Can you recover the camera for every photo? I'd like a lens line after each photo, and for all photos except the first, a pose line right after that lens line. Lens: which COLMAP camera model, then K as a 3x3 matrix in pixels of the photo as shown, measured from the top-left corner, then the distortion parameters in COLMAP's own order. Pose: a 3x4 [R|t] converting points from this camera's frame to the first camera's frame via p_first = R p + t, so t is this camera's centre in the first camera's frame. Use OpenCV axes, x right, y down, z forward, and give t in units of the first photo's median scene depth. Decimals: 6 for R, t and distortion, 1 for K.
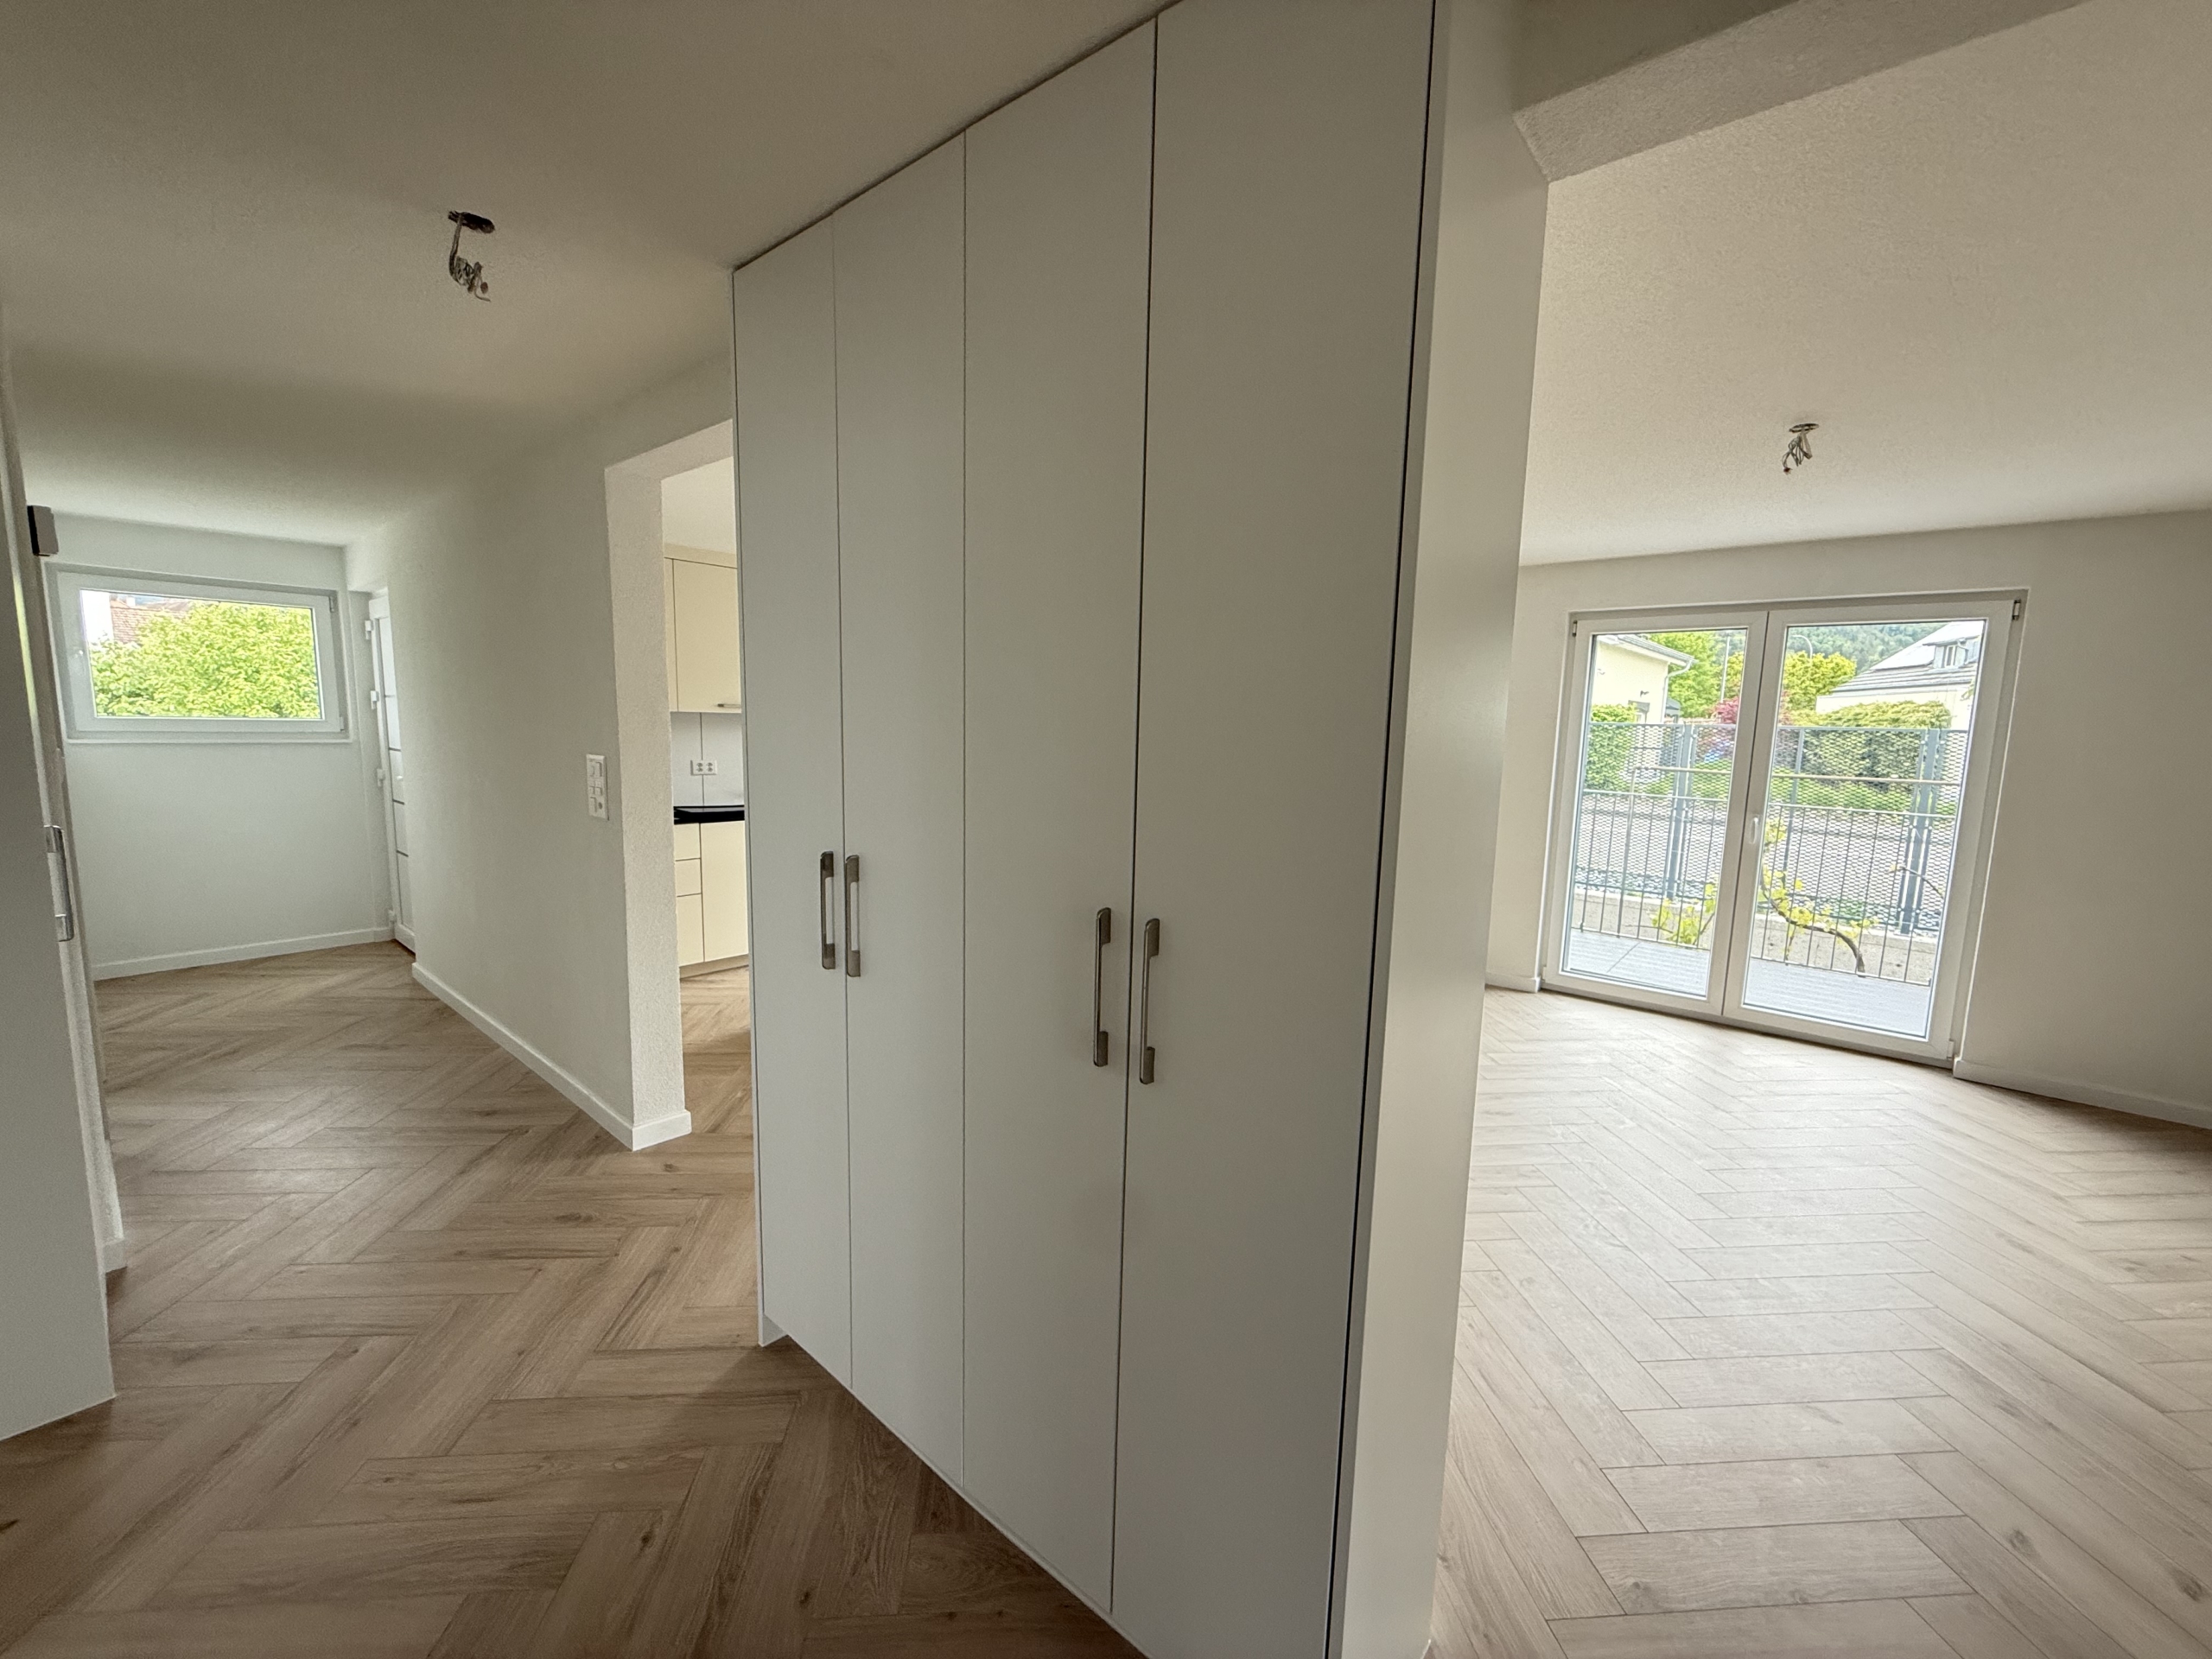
lens RADIAL K [[881.9, 0, 1114.7], [0, 881.9, 825.7], [0, 0, 1]] dist [-0.000614, -0.000391]
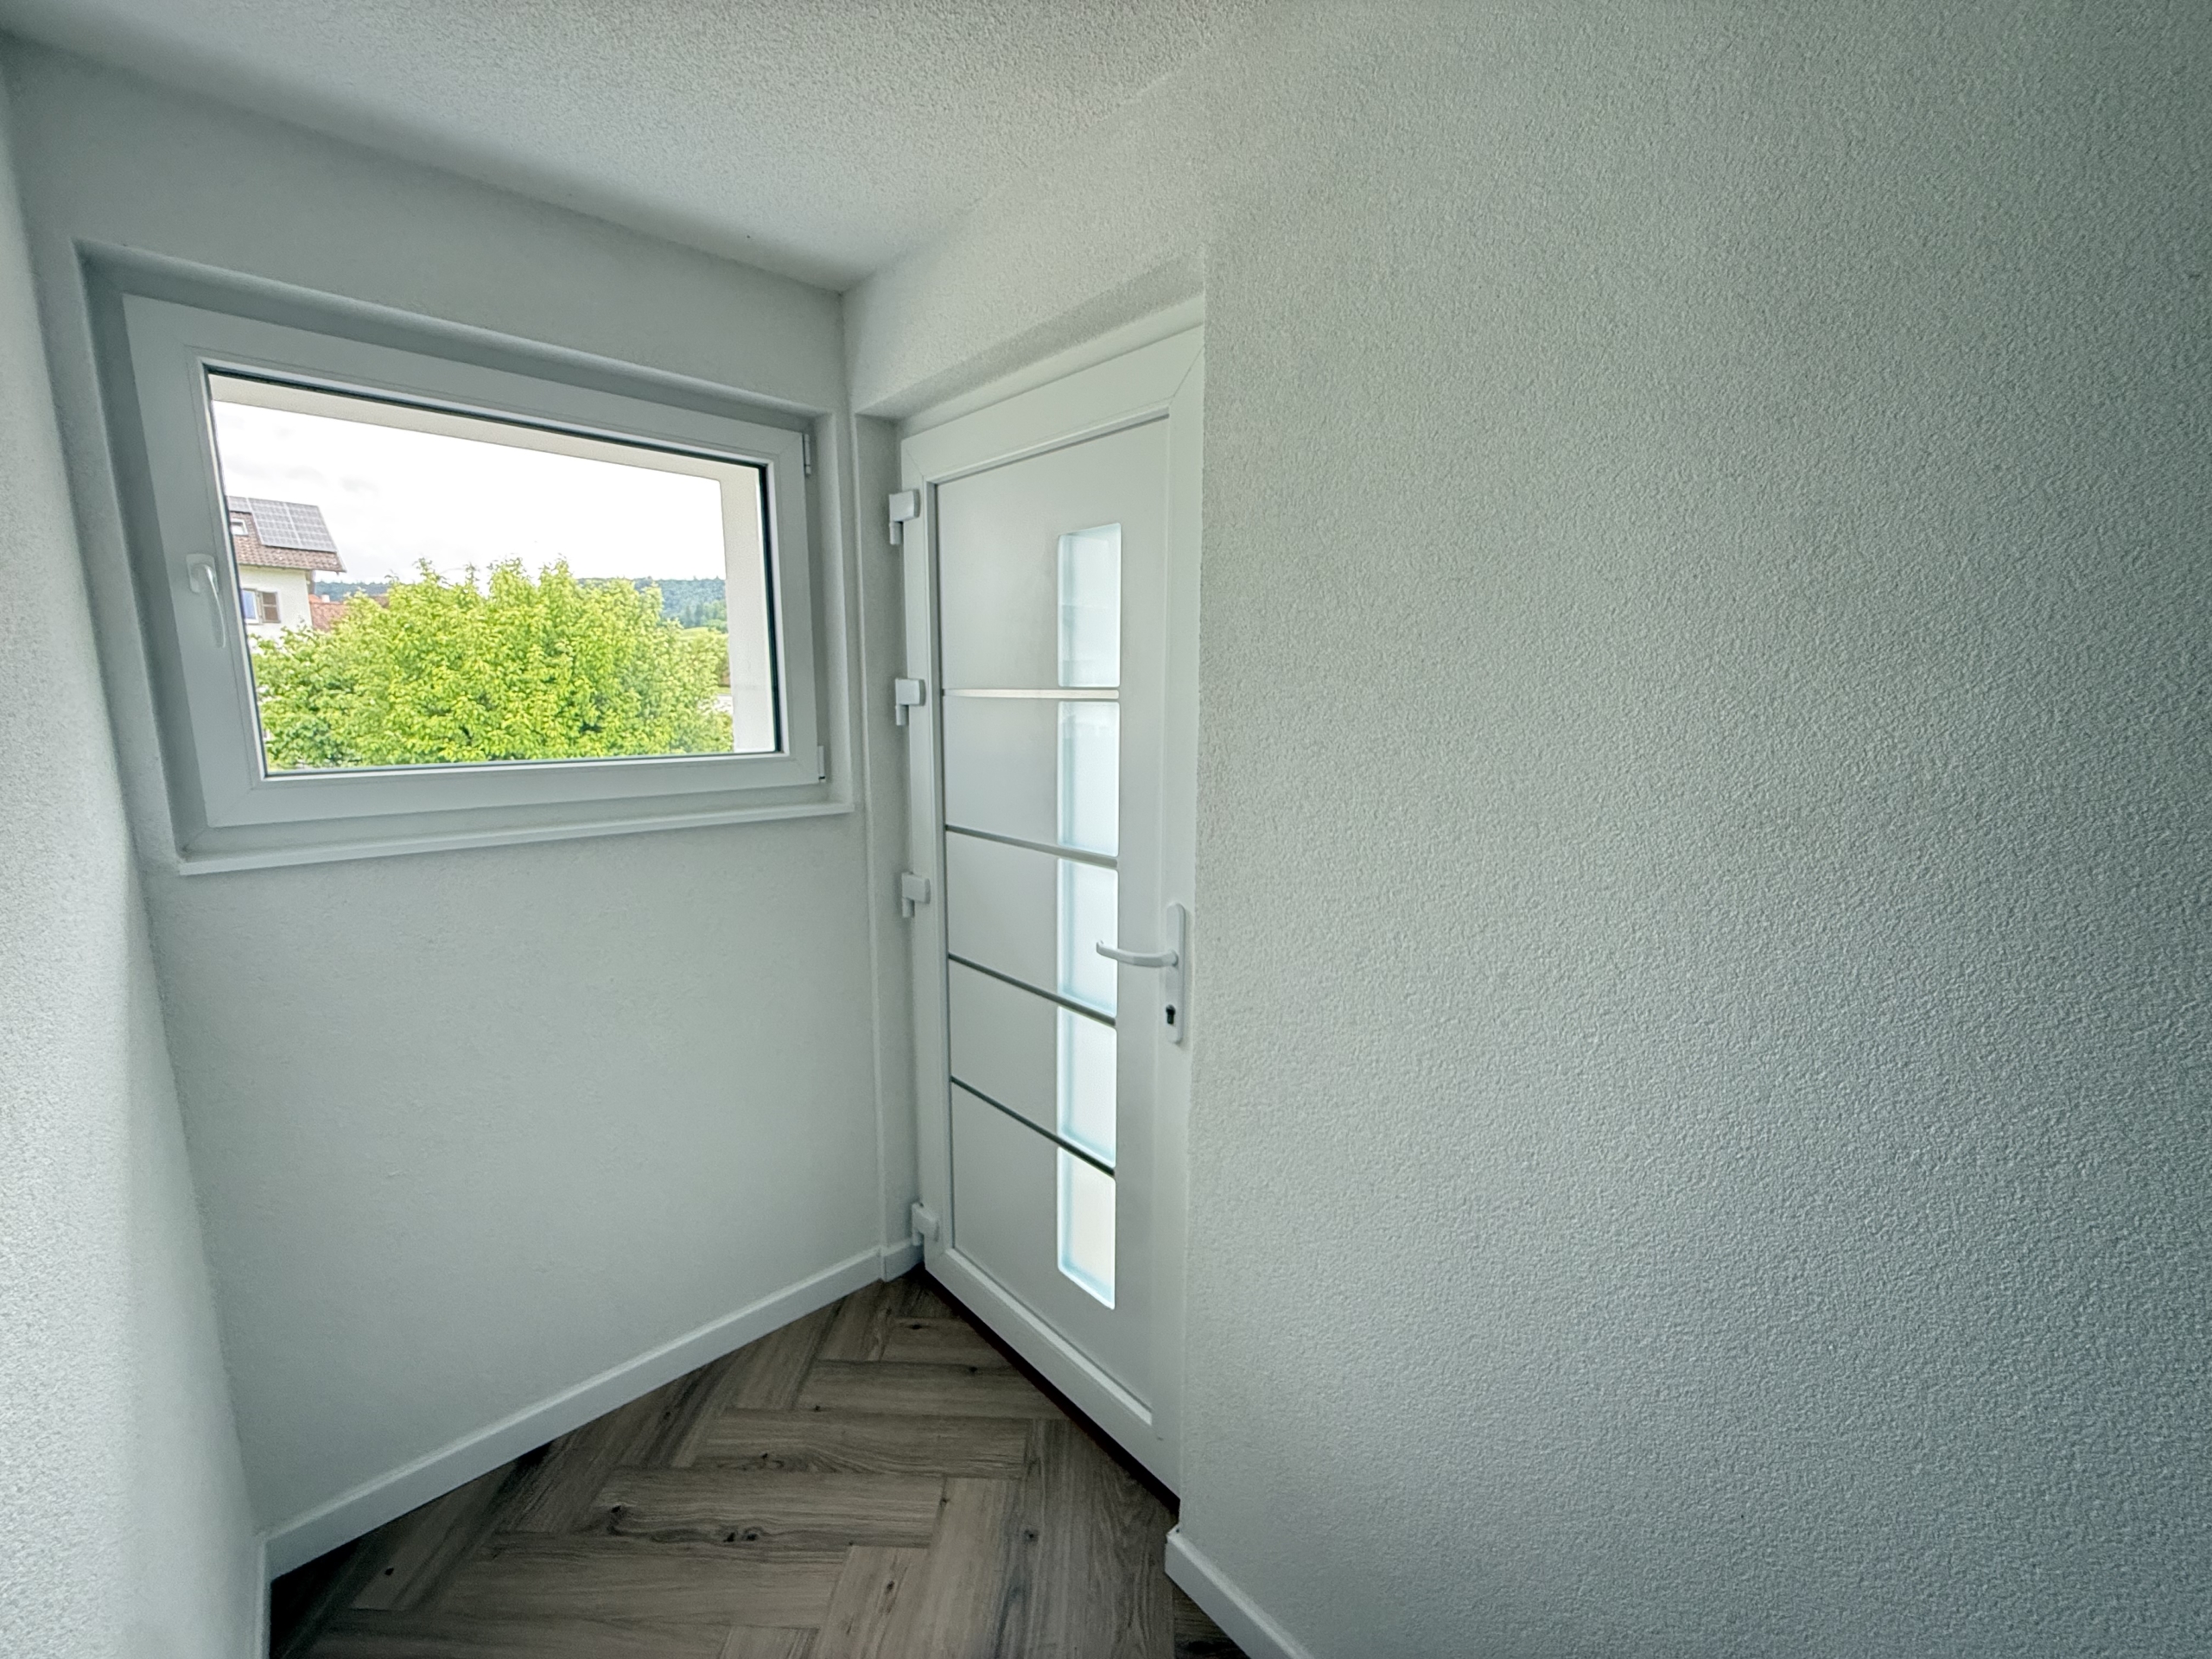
lens RADIAL K [[881.9, 0, 1098.1], [0, 881.9, 836.0], [0, 0, 1]] dist [-0.000614, -0.000391]
pose [[0.992121, 0.003226, -0.125238, -0.248581], [0.001877, 0.999173, 0.040606, -0.034914], [0.125265, -0.040521, 0.991295, 0.218965]]
